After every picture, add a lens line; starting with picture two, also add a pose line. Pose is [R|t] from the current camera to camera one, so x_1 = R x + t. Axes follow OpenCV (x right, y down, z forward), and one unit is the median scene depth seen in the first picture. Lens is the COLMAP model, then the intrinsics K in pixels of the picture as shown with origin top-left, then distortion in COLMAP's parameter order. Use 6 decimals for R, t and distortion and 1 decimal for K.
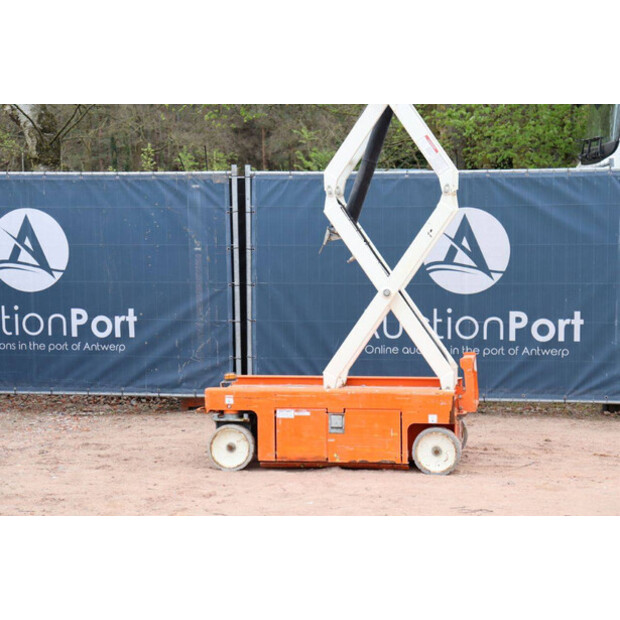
lens RADIAL K [[1434.0, 0, 310.0], [0, 1434.0, 310.0], [0, 0, 1]] dist [0.453556, 0.214369]
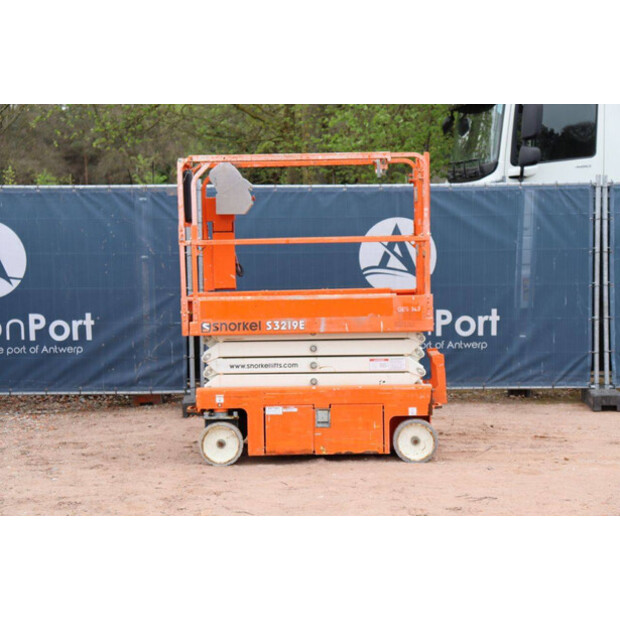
lens RADIAL K [[1165.2, 0, 310.0], [0, 1165.2, 310.0], [0, 0, 1]] dist [0.272040, 0.143899]
pose [[0.986343, -0.017116, 0.163813, -0.108706], [0.016517, 0.999851, 0.005017, -0.005180], [-0.163875, -0.002243, 0.986479, 0.118152]]
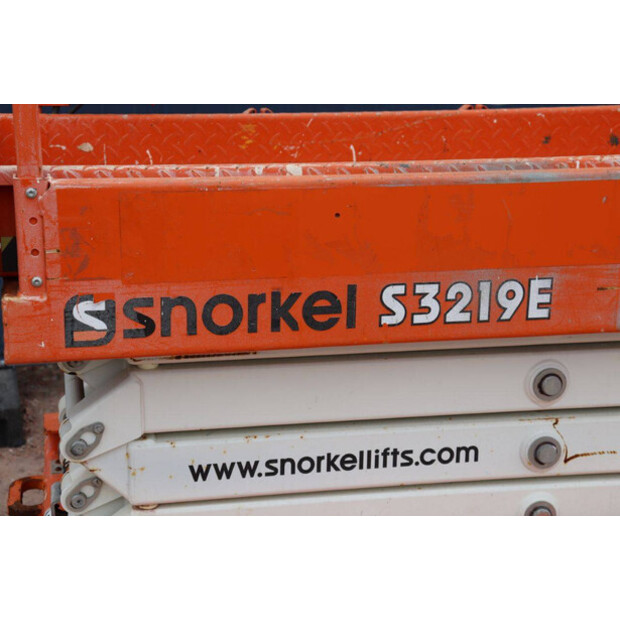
lens RADIAL K [[1151.4, 0, 310.0], [0, 1151.4, 310.0], [0, 0, 1]] dist [0.226197, 0.008007]
pose [[0.923912, -0.076029, 0.374976, -0.082824], [-0.003057, 0.978559, 0.205944, -0.022649], [-0.382594, -0.191421, 0.903870, 0.695230]]
